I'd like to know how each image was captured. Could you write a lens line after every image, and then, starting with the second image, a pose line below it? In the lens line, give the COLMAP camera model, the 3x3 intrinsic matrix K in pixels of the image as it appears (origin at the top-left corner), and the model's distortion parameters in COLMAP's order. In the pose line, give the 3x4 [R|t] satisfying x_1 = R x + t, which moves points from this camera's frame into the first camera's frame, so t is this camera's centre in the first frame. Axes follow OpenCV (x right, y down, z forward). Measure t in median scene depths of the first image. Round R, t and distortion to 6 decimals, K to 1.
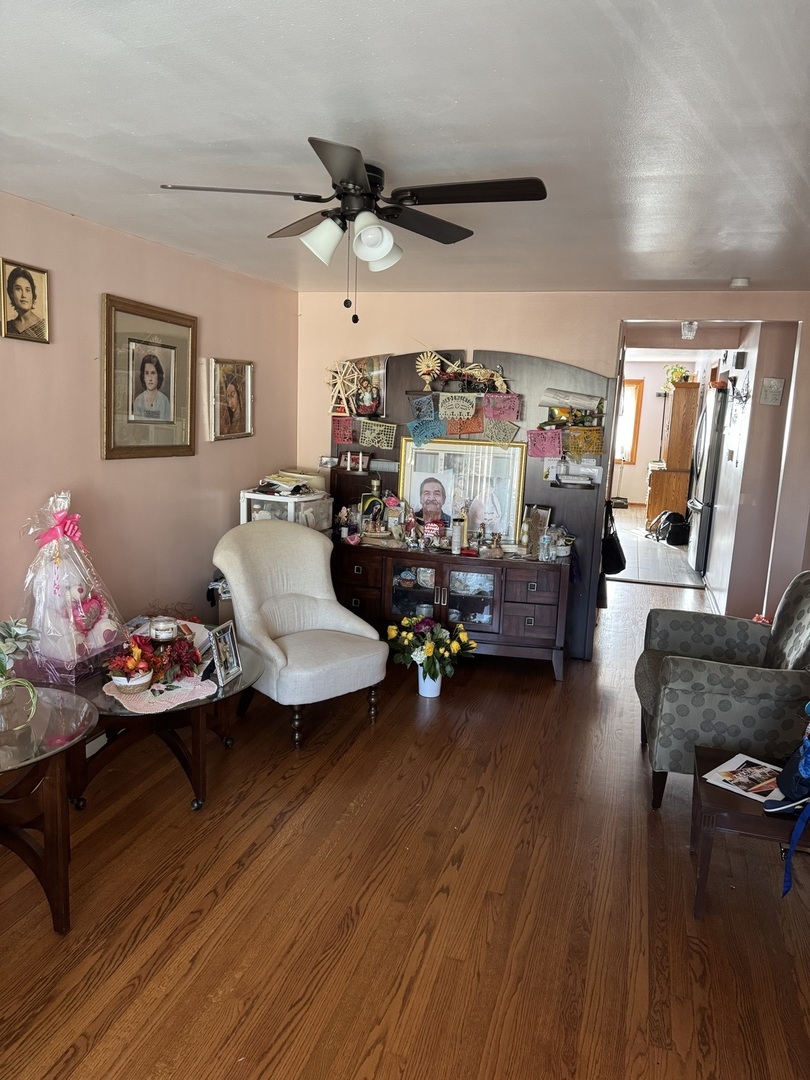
lens RADIAL K [[763.1, 0, 403.8], [0, 763.1, 538.1], [0, 0, 1]] dist [0.028196, -0.049383]
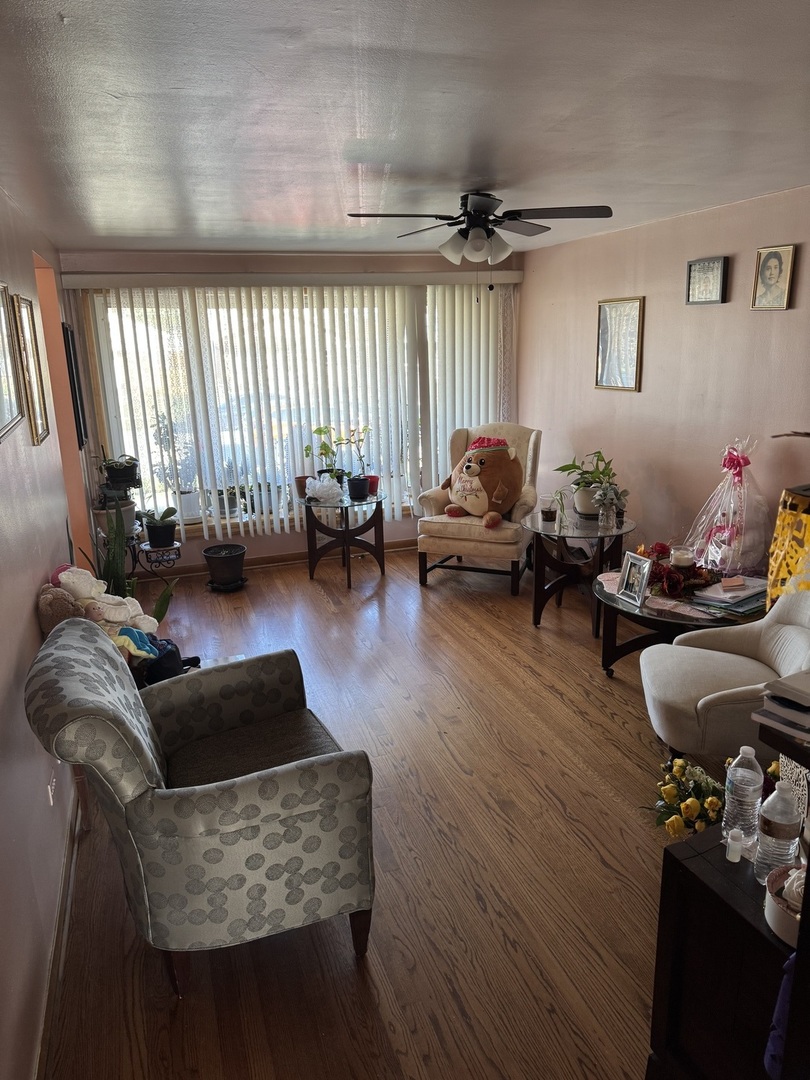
lens RADIAL K [[763.1, 0, 405.2], [0, 763.1, 539.1], [0, 0, 1]] dist [0.028196, -0.049383]
pose [[-0.814512, 0.141792, -0.562553, 0.728193], [-0.094489, 0.924302, 0.369781, -0.318563], [0.572401, 0.354346, -0.739457, 1.708117]]
